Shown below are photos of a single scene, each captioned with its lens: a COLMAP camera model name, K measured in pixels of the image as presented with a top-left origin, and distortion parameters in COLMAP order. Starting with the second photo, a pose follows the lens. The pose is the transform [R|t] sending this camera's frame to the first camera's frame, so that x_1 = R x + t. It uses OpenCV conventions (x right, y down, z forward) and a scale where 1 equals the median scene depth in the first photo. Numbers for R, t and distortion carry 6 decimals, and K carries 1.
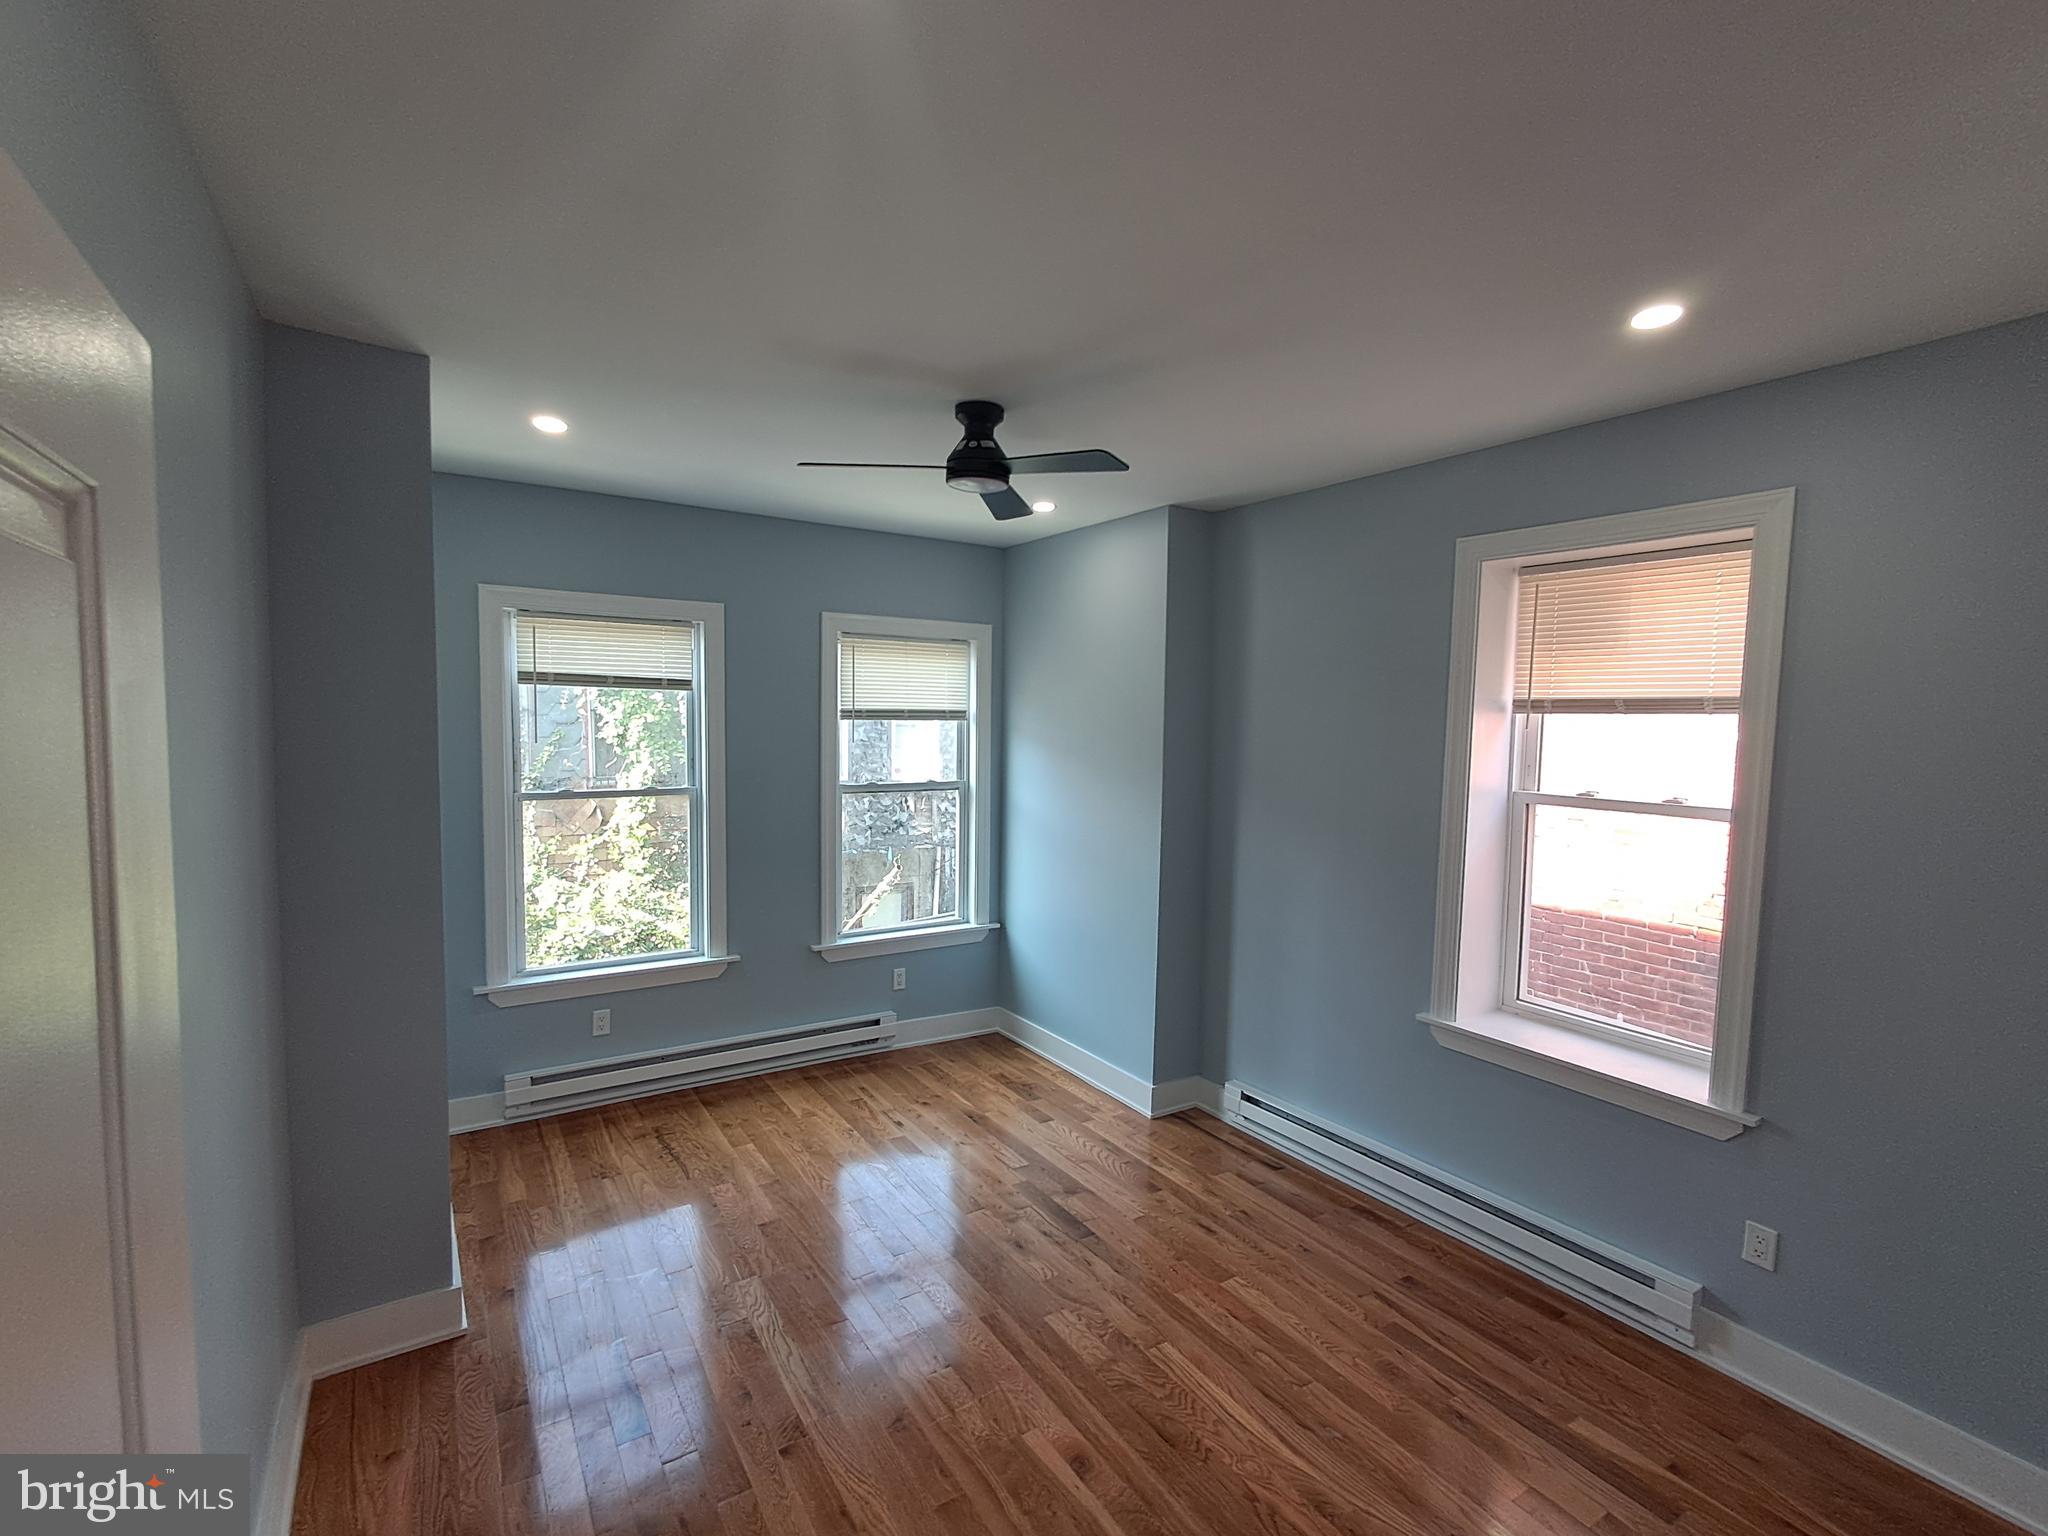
lens RADIAL K [[930.0, 0, 1032.6], [0, 930.0, 780.2], [0, 0, 1]] dist [0.004057, 0.000504]
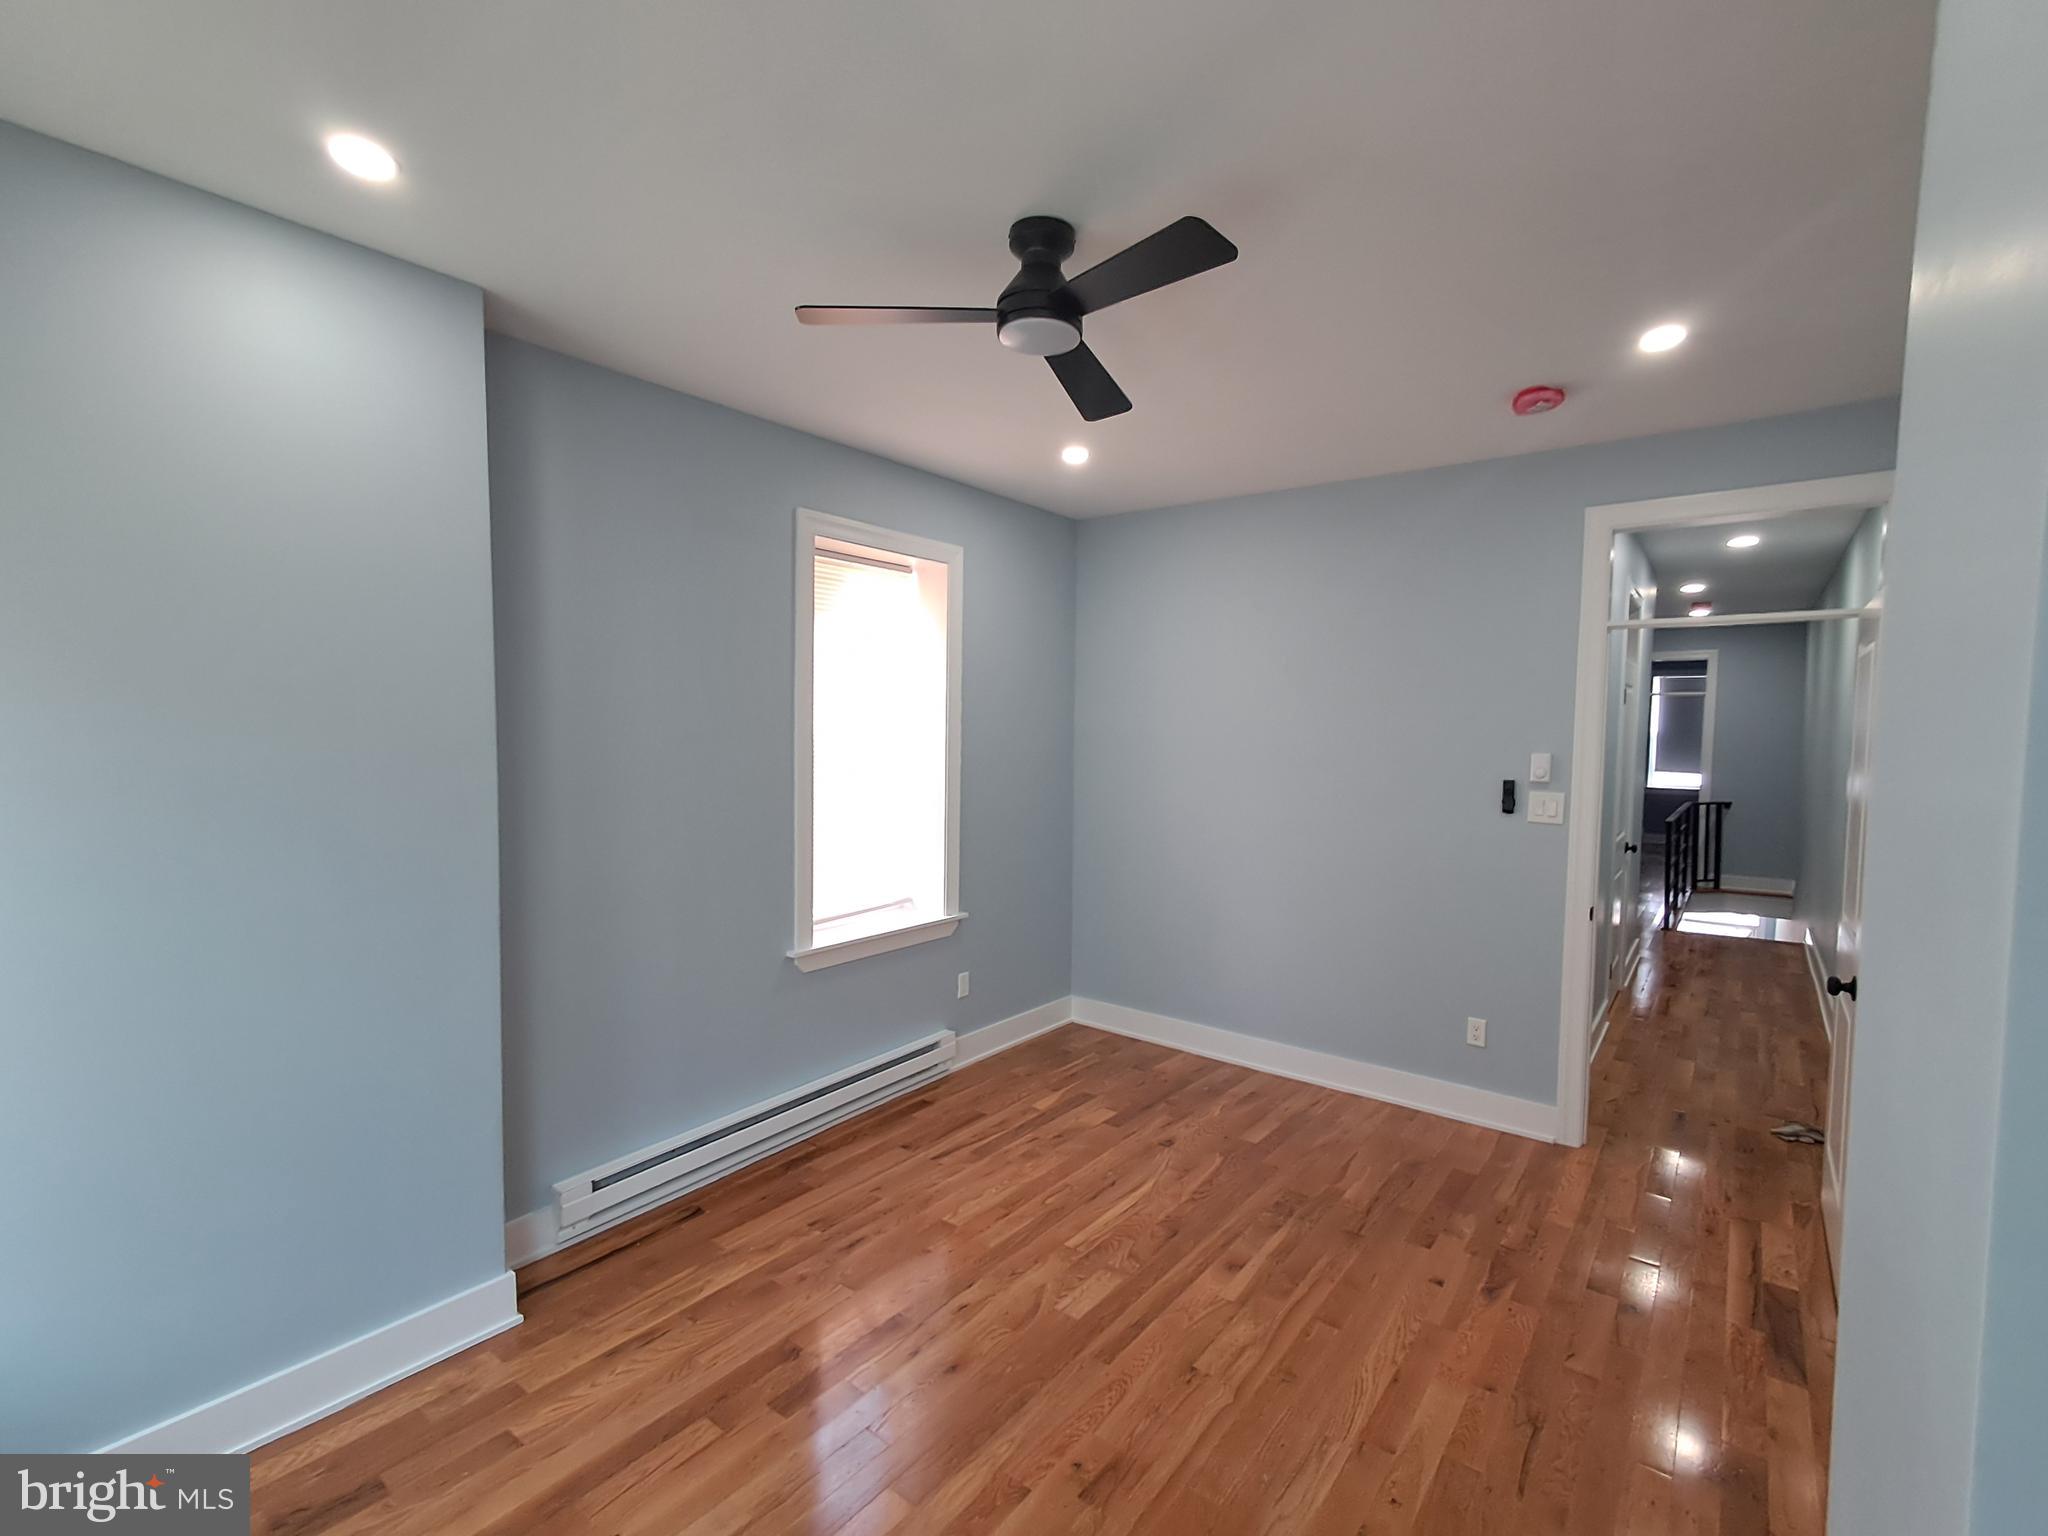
lens RADIAL K [[930.0, 0, 1032.6], [0, 930.0, 780.2], [0, 0, 1]] dist [0.004057, 0.000504]
pose [[-0.337319, -0.077806, 0.938169, -0.804384], [0.046435, 0.993990, 0.099131, -0.044945], [-0.940244, 0.077003, -0.331679, 1.324050]]
